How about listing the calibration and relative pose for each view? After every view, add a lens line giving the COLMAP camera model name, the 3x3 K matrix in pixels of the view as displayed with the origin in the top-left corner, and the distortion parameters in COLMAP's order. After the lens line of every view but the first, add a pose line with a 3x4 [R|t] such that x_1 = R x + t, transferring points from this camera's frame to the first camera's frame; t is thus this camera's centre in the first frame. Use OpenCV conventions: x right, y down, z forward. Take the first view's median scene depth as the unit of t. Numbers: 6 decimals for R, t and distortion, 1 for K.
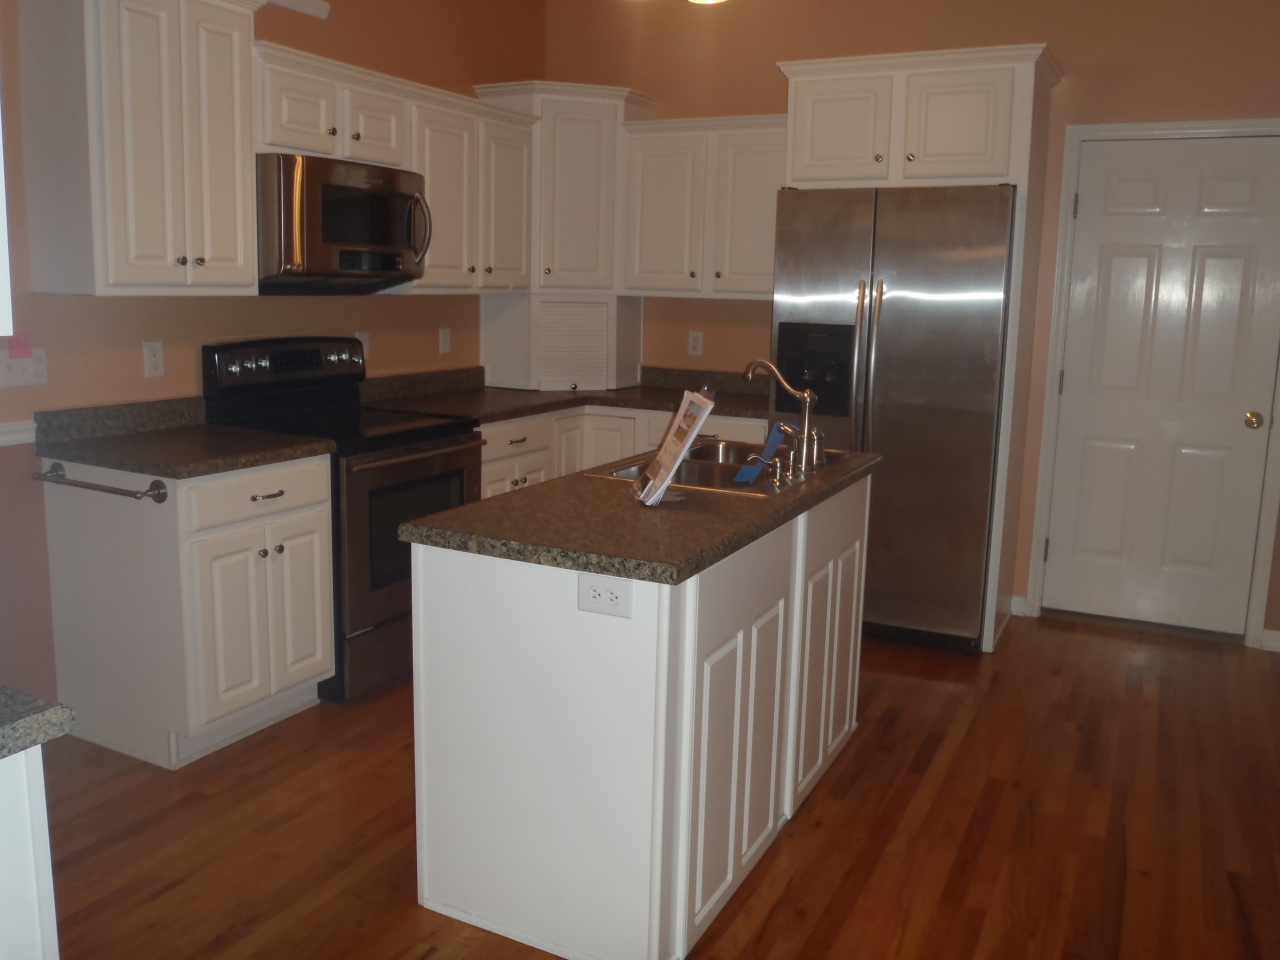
lens RADIAL K [[1068.7, 0, 639.5], [0, 1068.7, 457.1], [0, 0, 1]] dist [-0.049780, 0.016874]
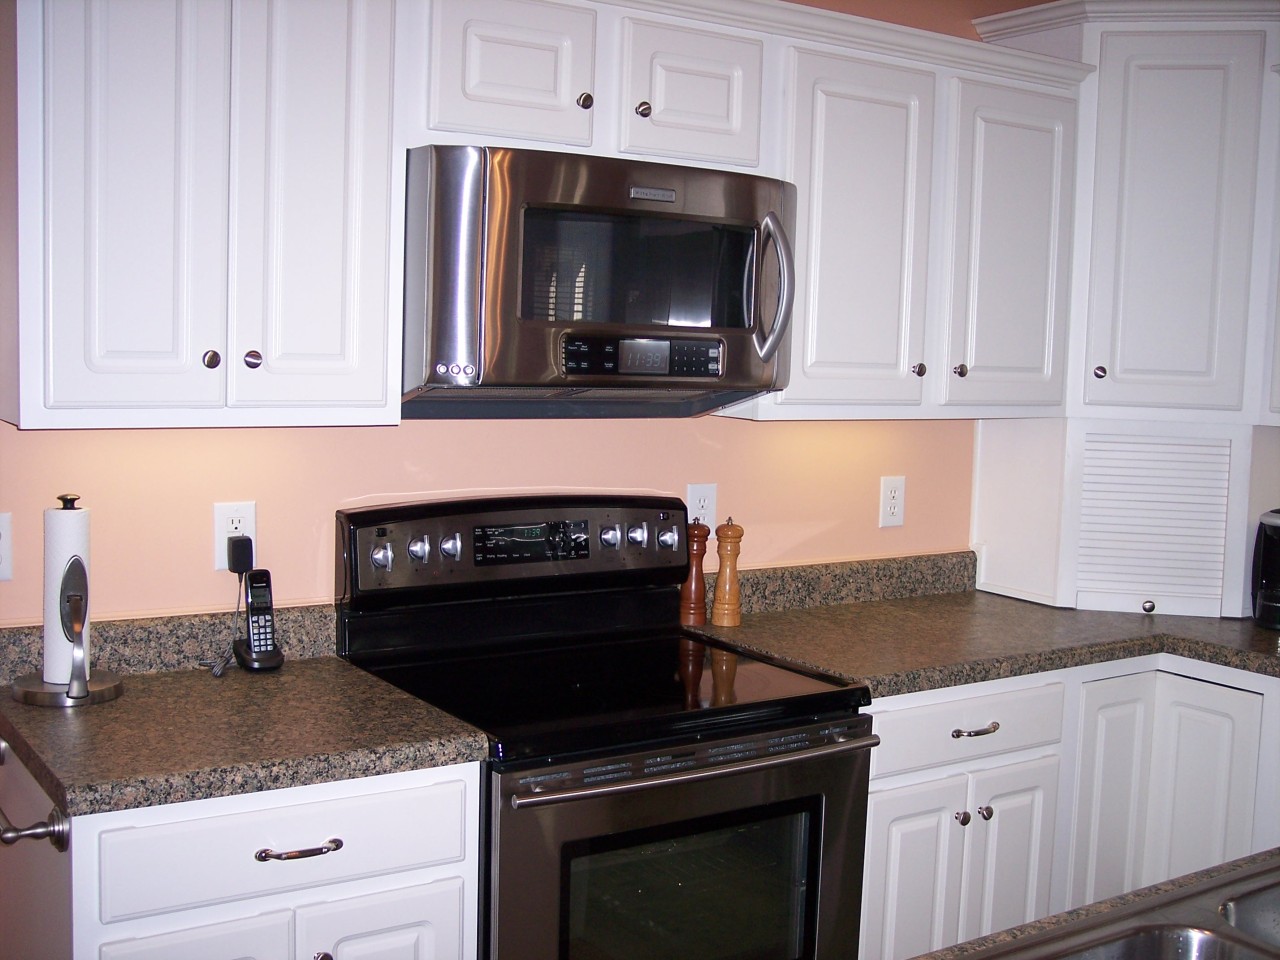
lens RADIAL K [[1473.2, 0, 640.0], [0, 1473.2, 480.0], [0, 0, 1]] dist [-0.158838, 0.283633]
pose [[0.872148, 0.045020, -0.487167, 0.070821], [-0.085438, 0.994471, -0.061054, -0.079175], [0.481724, 0.094870, 0.871172, 0.382238]]
